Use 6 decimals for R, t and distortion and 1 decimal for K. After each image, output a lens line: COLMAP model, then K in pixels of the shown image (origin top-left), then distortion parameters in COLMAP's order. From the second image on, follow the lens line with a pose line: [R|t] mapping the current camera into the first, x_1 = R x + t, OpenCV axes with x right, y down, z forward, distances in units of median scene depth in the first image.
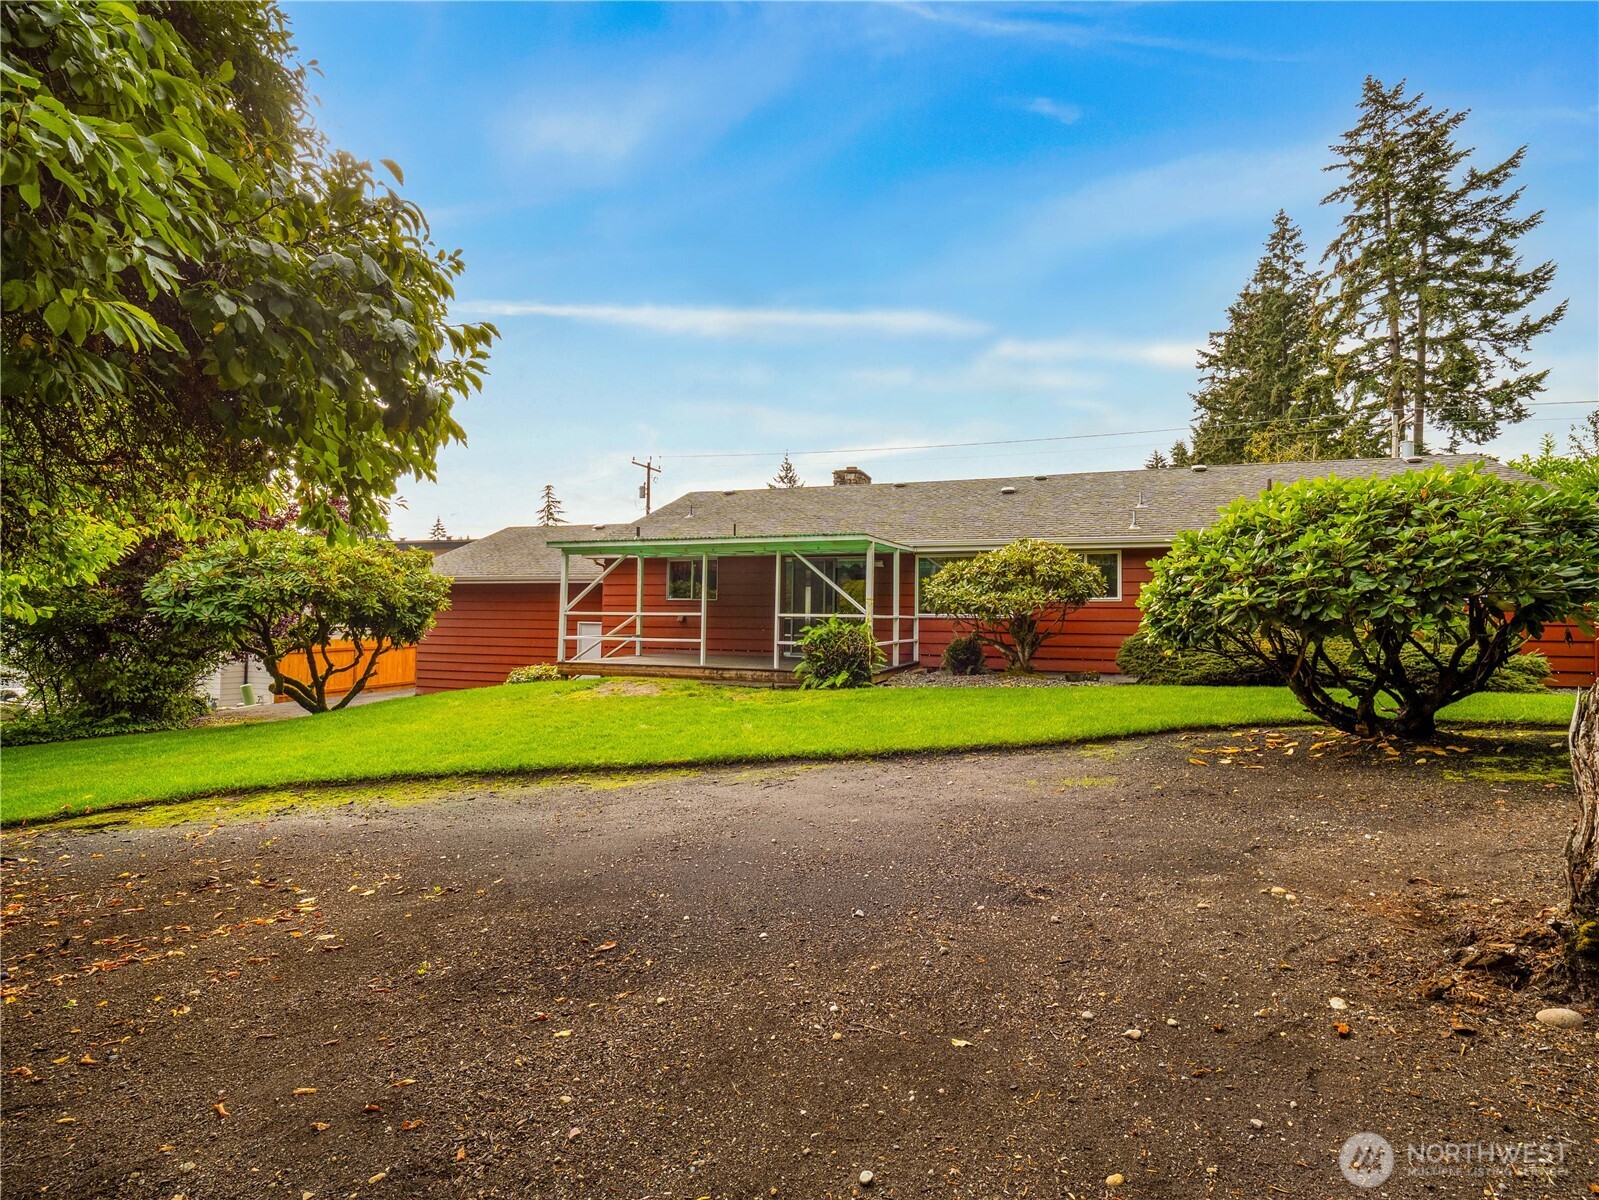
lens RADIAL K [[772.4, 0, 799.5], [0, 772.4, 600.0], [0, 0, 1]] dist [-0.001908, -0.000091]
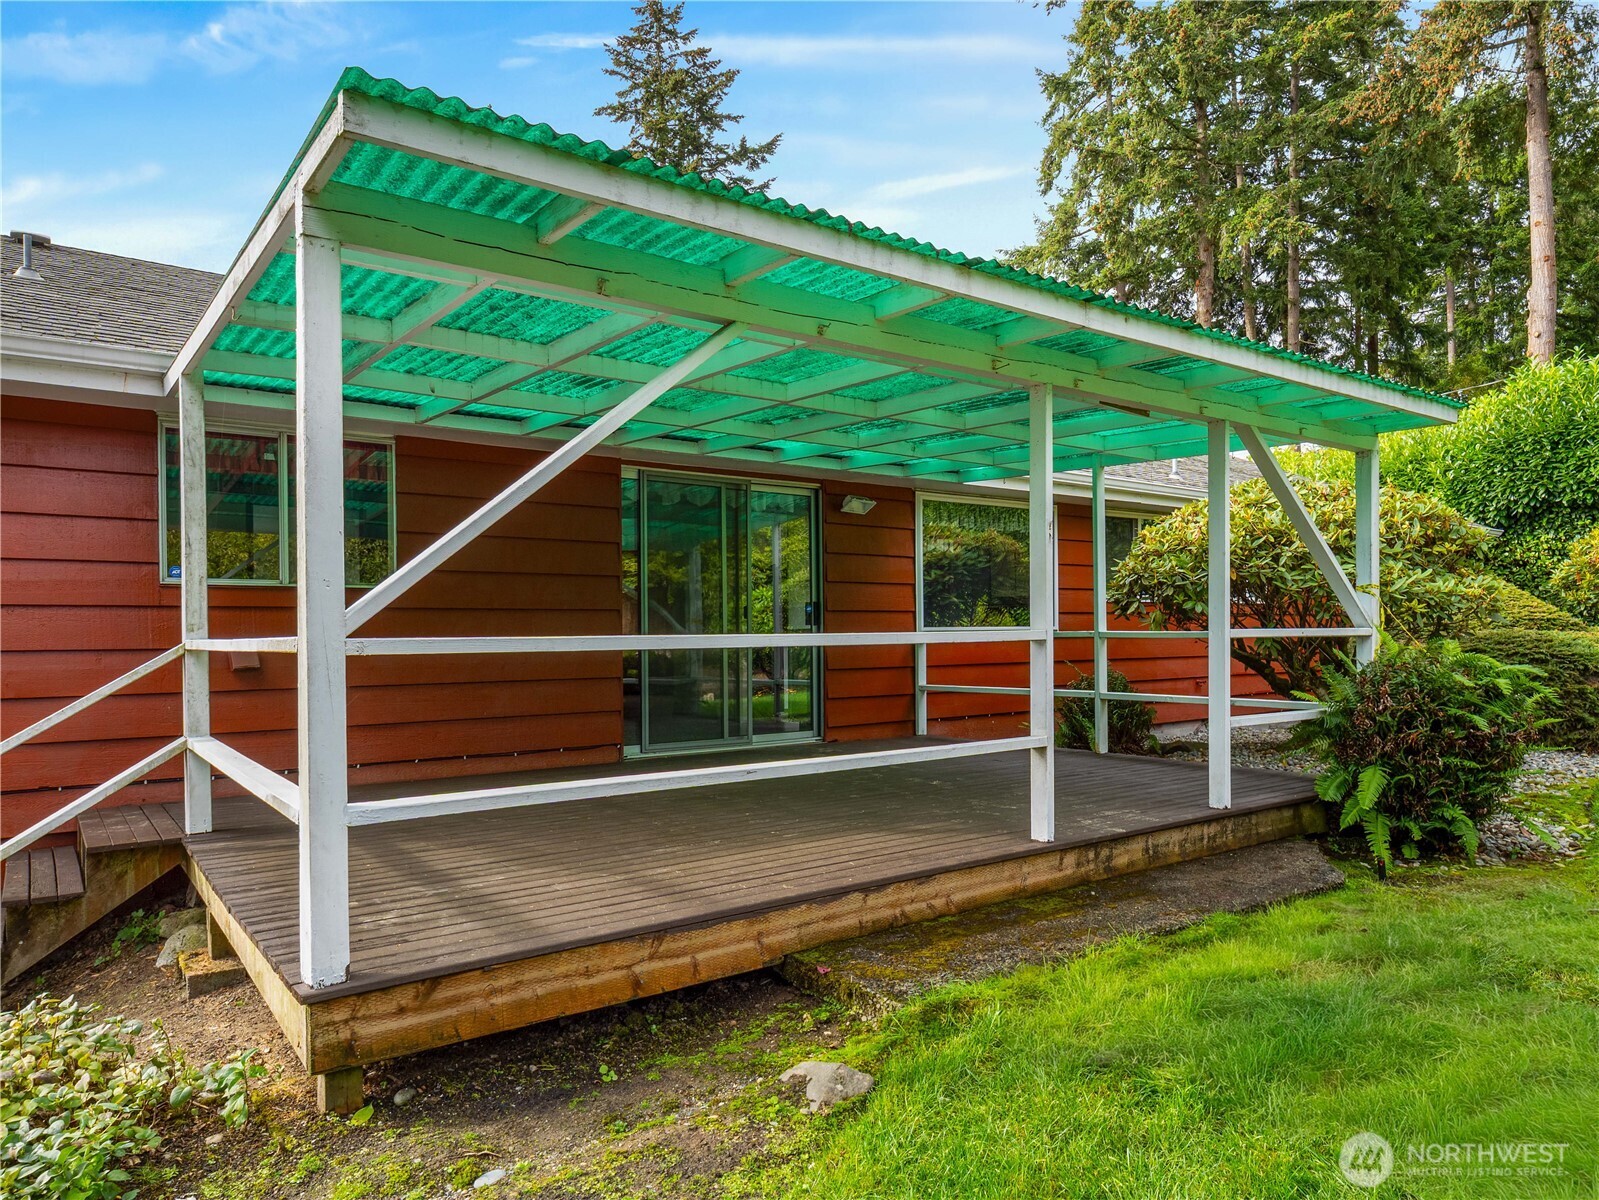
lens RADIAL K [[1099.3, 0, 799.5], [0, 1099.3, 600.0], [0, 0, 1]] dist [-0.000674, -0.000257]
pose [[0.546429, 0.019456, 0.837279, -0.134655], [0.006308, 0.999606, -0.027345, 0.005595], [-0.837481, 0.020223, 0.546092, 0.258181]]
